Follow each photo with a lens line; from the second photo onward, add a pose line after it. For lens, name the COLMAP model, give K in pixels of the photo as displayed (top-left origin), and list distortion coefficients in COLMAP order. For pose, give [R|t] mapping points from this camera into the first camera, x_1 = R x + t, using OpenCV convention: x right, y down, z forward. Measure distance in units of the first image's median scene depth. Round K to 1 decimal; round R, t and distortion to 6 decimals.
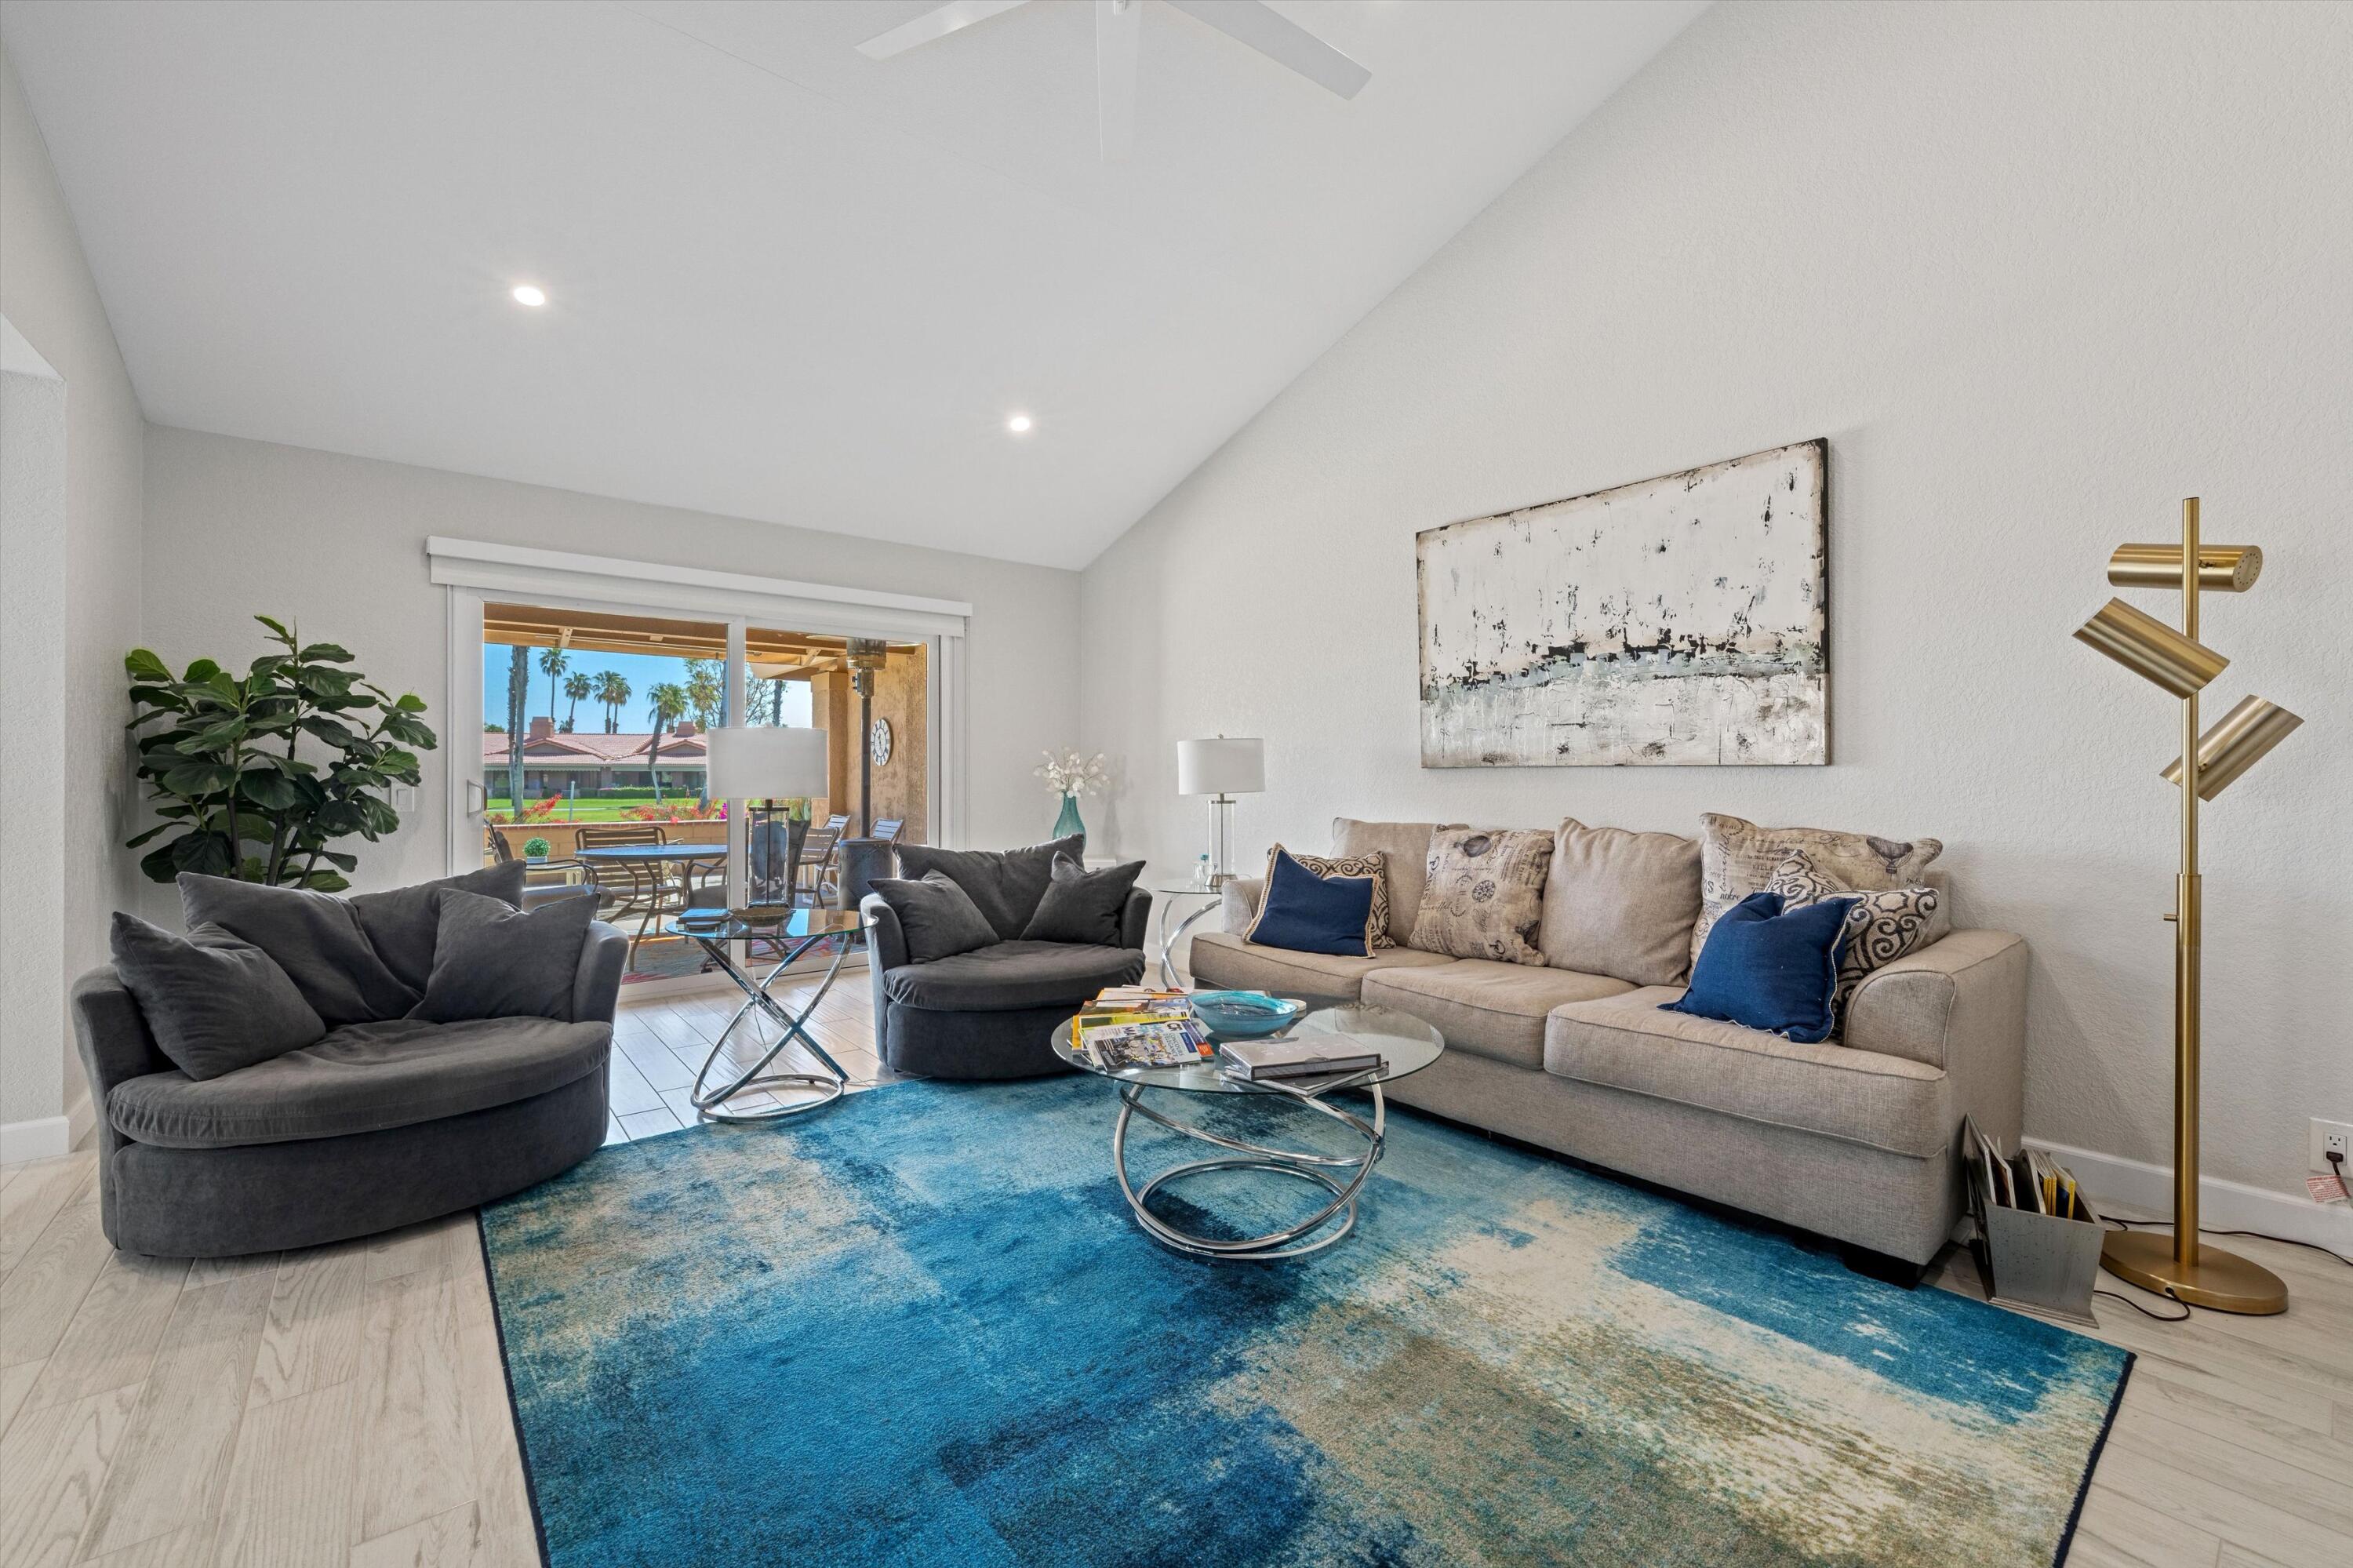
lens RADIAL K [[953.5, 0, 1182.1], [0, 953.5, 775.3], [0, 0, 1]] dist [-0.002671, 0.000499]
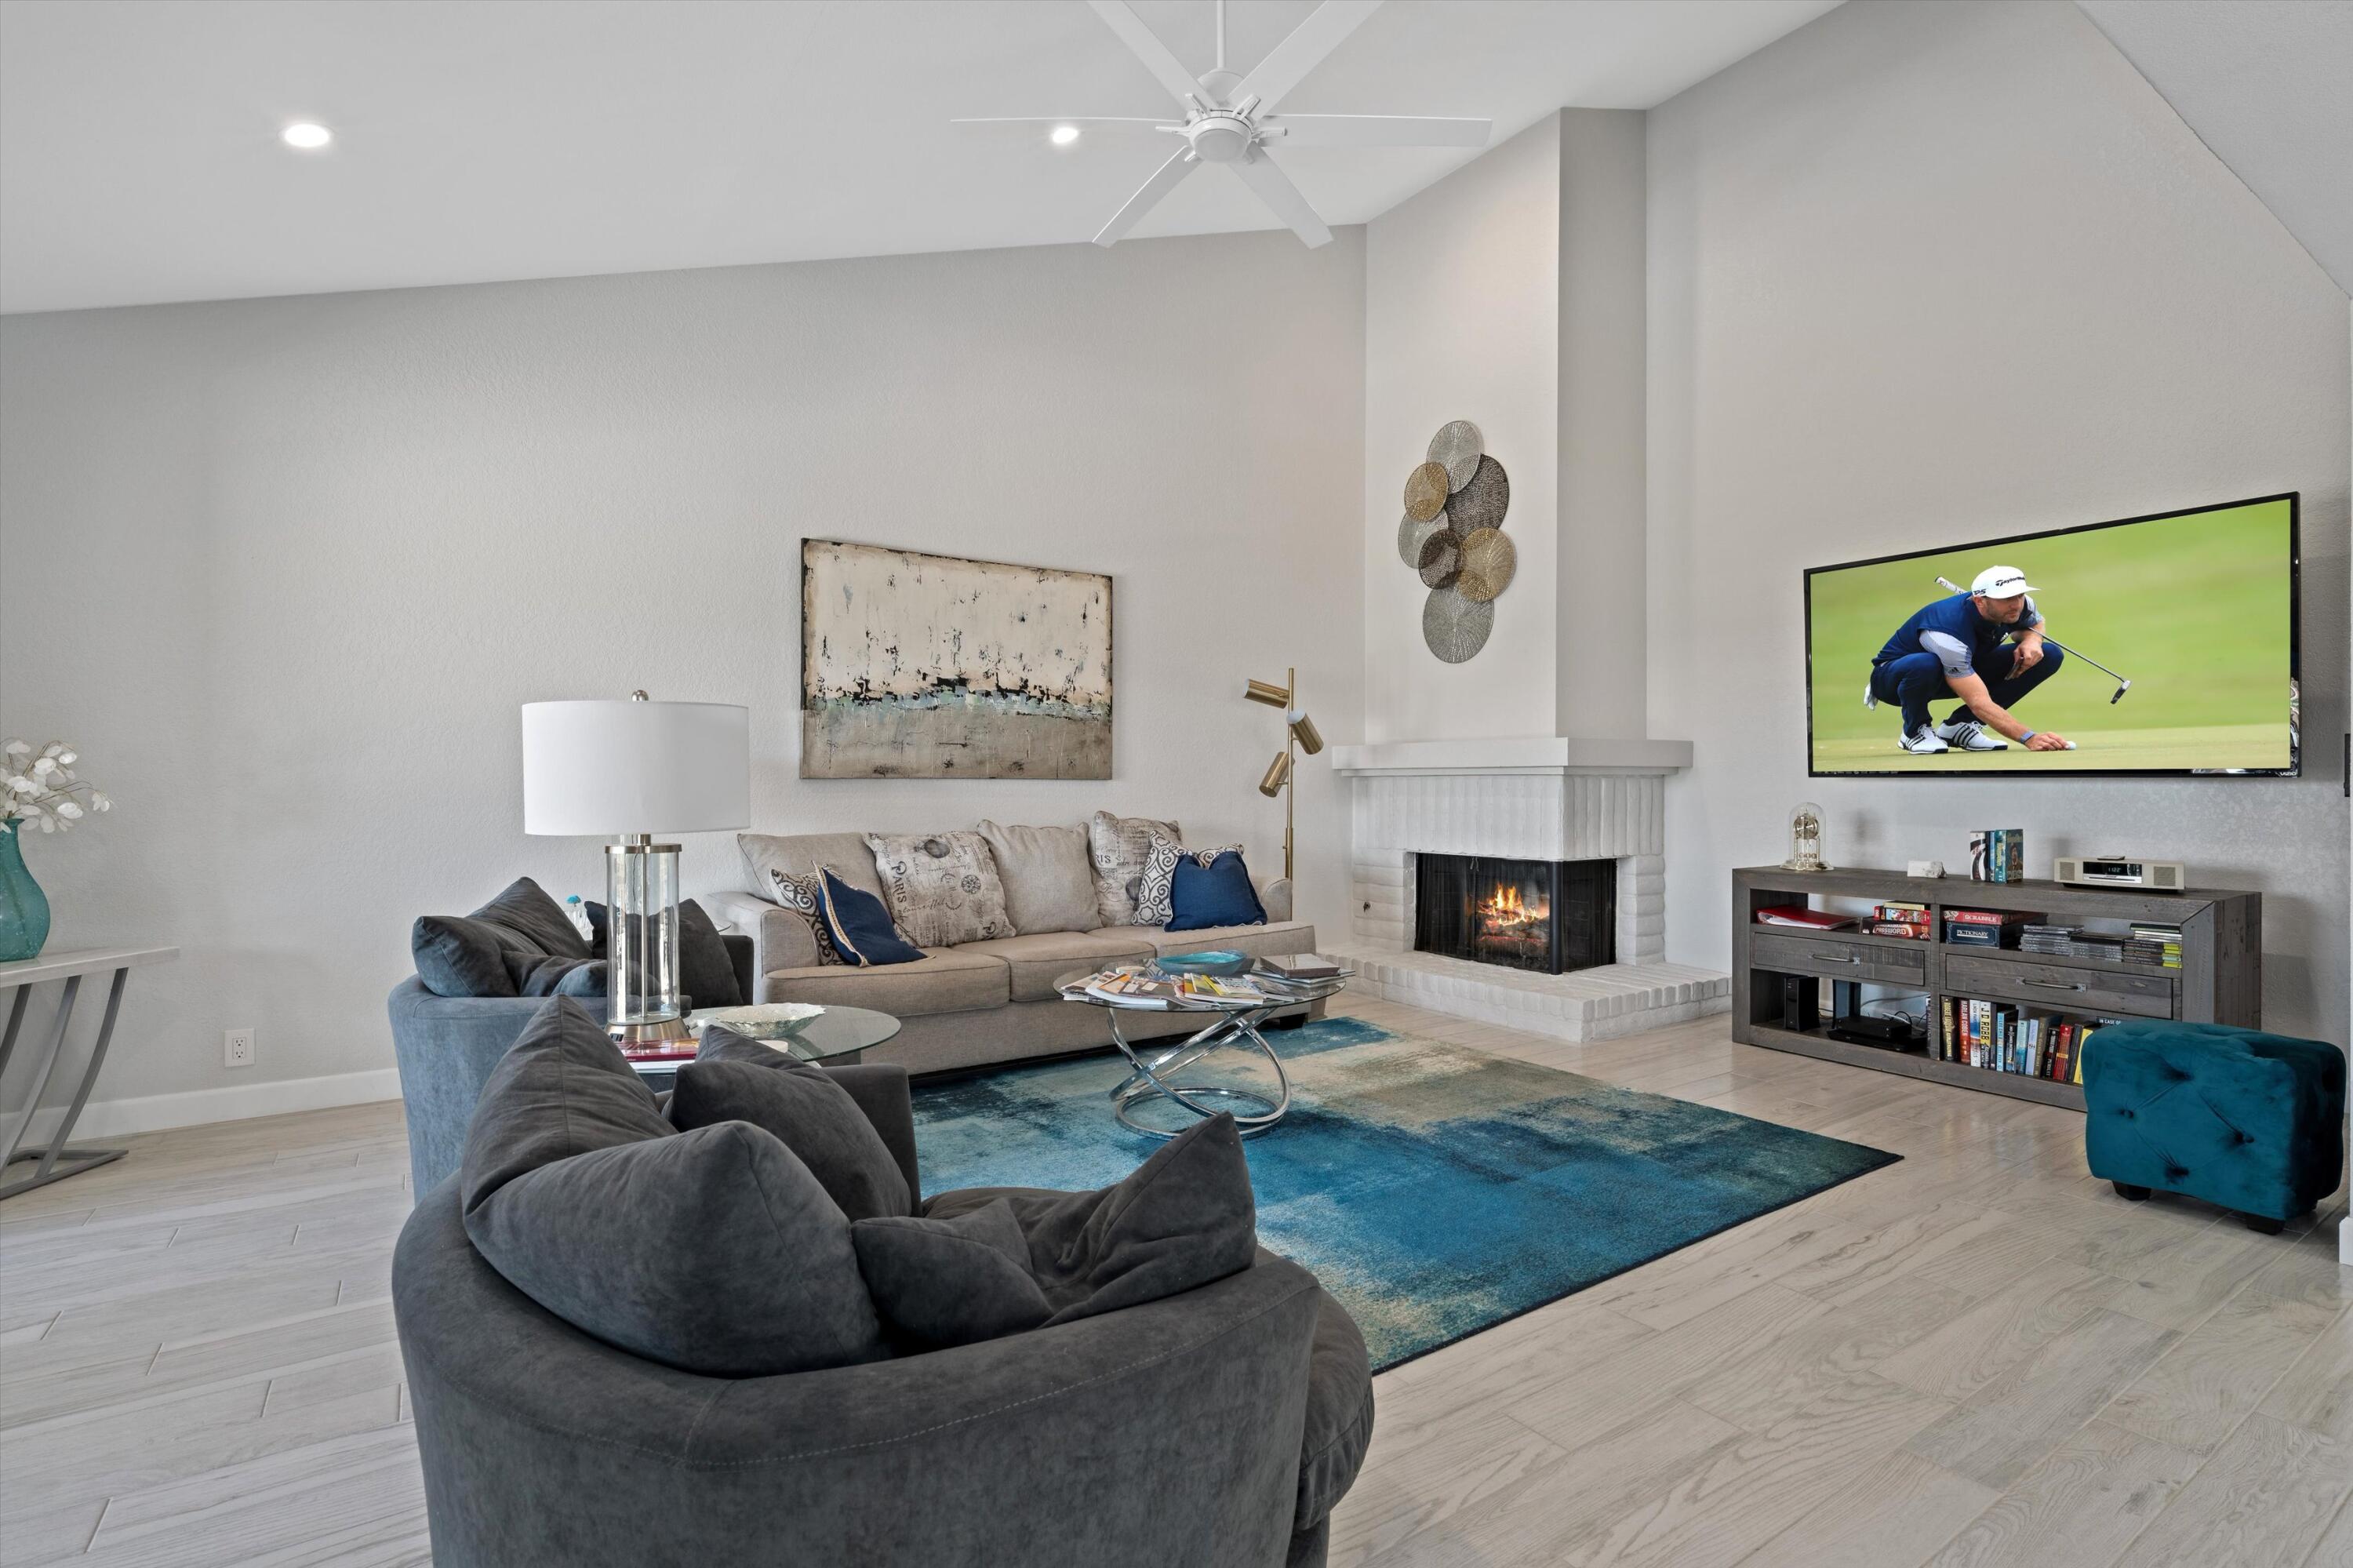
lens RADIAL K [[1102.7, 0, 1176.5], [0, 1102.7, 784.0], [0, 0, 1]] dist [-0.001617, -0.000126]
pose [[0.096036, -0.000250, 0.995378, -1.044816], [-0.000897, 1.000000, 0.000338, -0.003489], [-0.995377, -0.000926, 0.096036, 0.632047]]
